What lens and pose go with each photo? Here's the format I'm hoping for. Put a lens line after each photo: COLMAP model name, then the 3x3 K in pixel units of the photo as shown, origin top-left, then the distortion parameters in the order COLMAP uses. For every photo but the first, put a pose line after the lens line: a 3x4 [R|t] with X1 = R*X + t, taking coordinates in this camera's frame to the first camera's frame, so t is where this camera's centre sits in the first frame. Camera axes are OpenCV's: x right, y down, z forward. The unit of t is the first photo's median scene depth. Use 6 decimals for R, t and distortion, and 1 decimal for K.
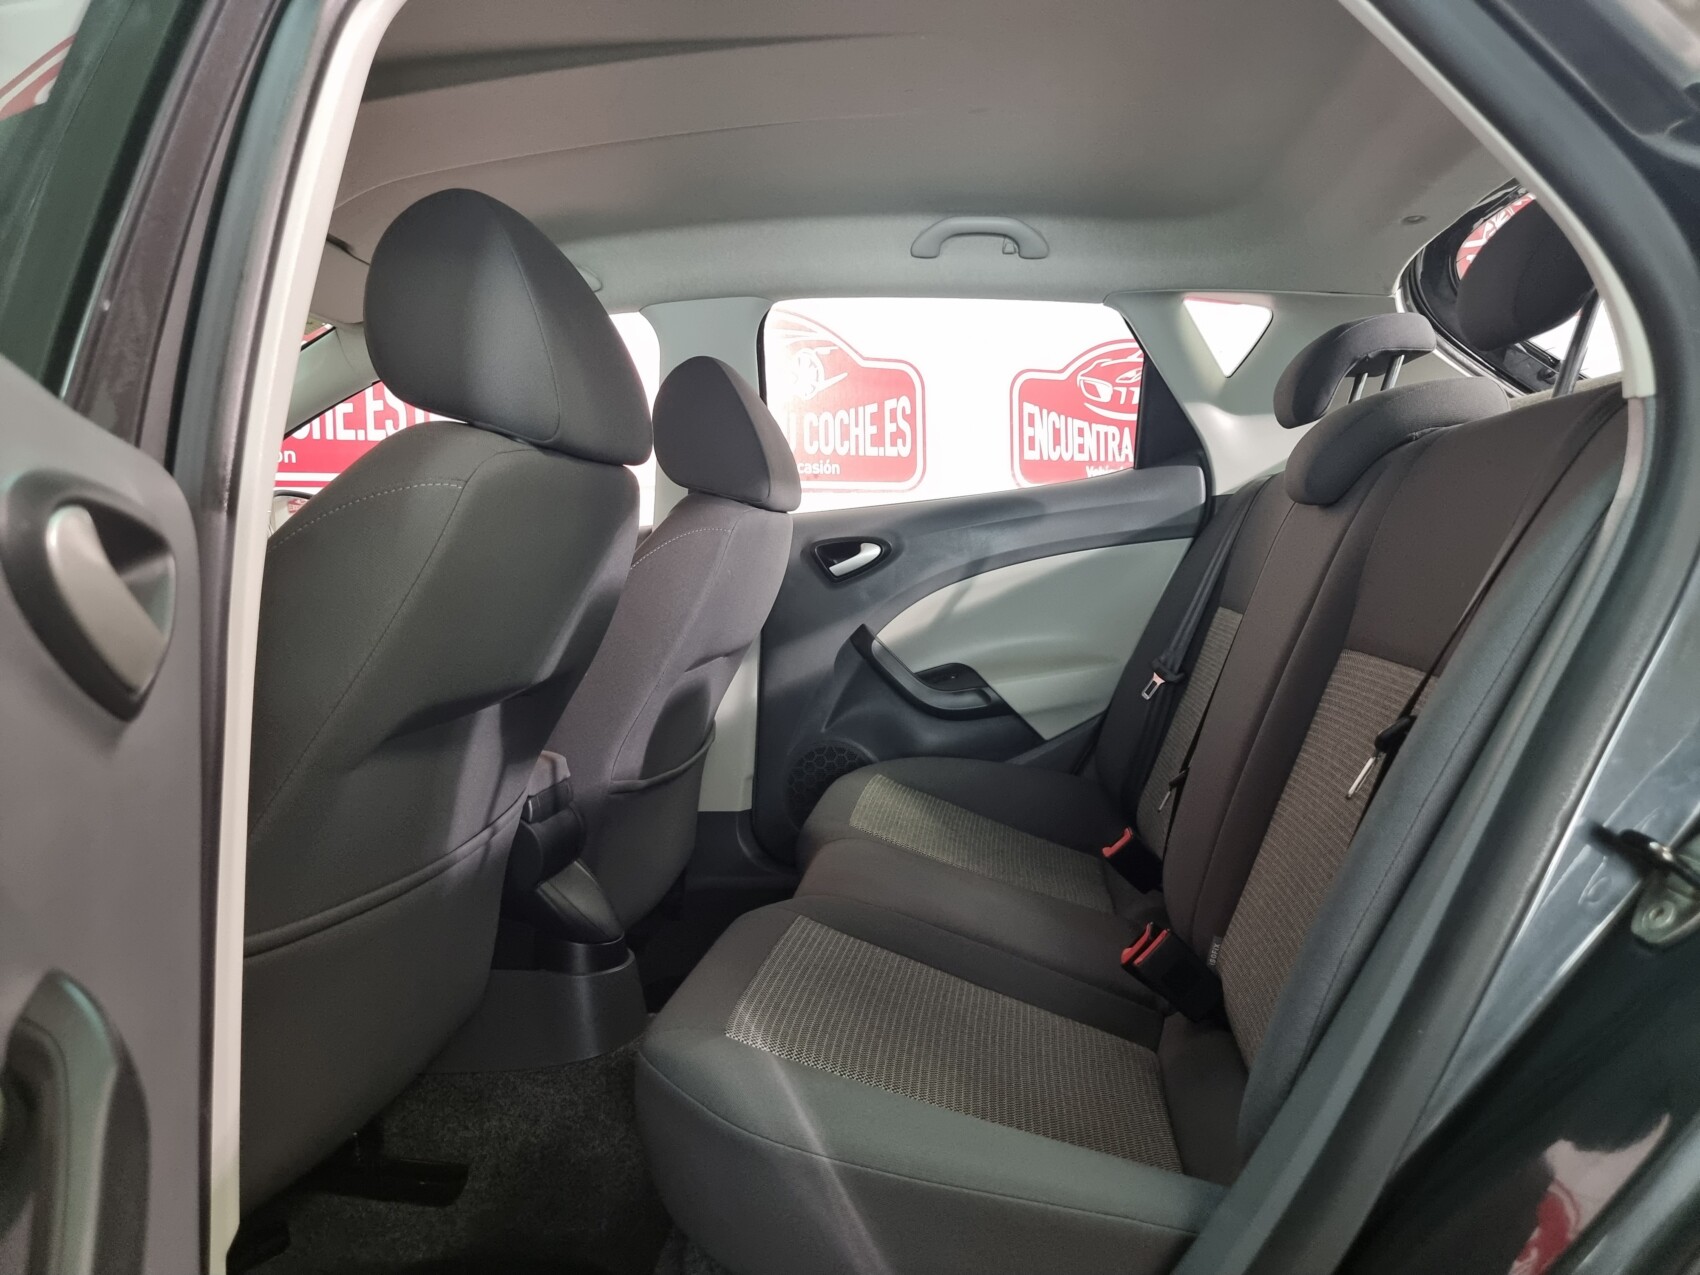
lens RADIAL K [[1173.5, 0, 850.0], [0, 1173.5, 637.5], [0, 0, 1]] dist [0.058142, -0.058025]
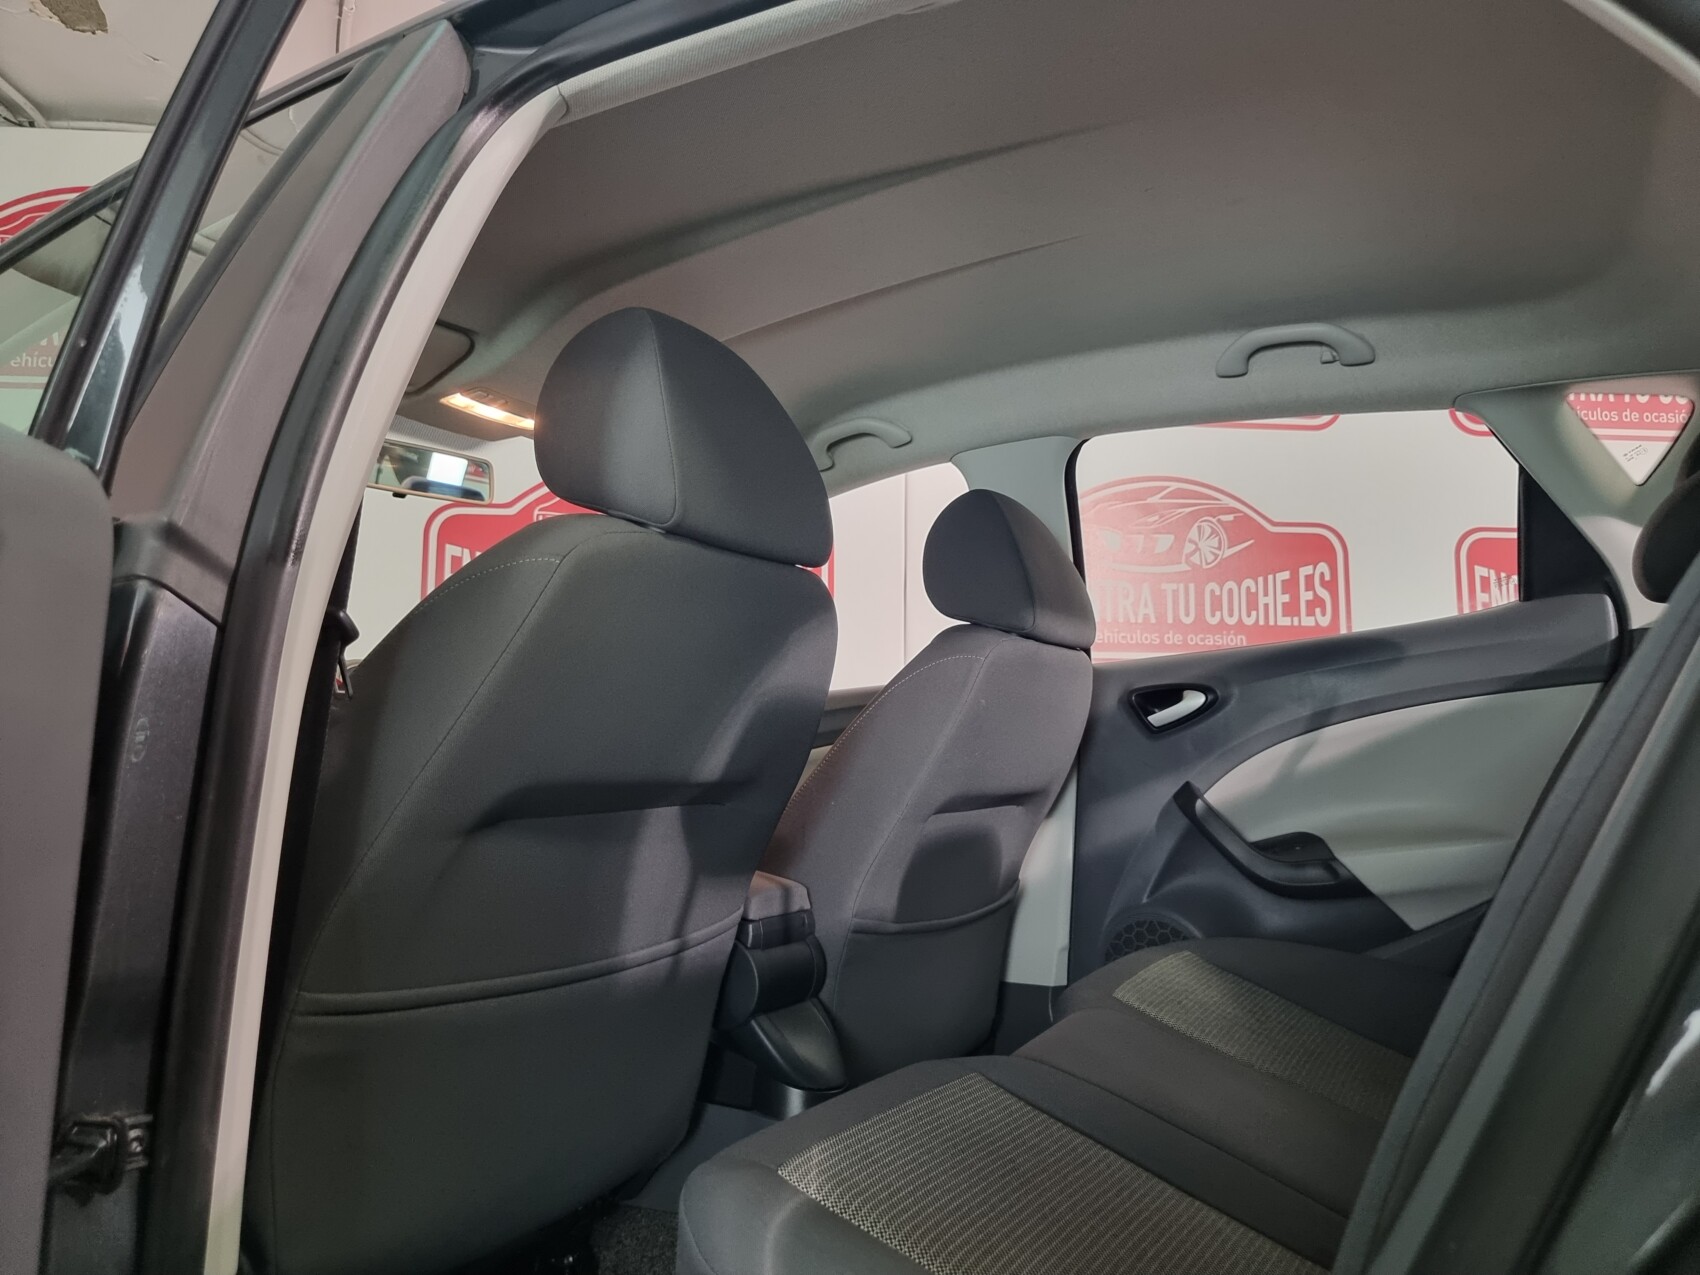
lens RADIAL K [[1173.5, 0, 850.0], [0, 1173.5, 637.5], [0, 0, 1]] dist [0.058142, -0.058025]
pose [[0.926632, -0.012821, -0.375752, 0.114459], [-0.049377, 0.986612, -0.155432, 0.033460], [0.372714, 0.162582, 0.913593, 0.065348]]
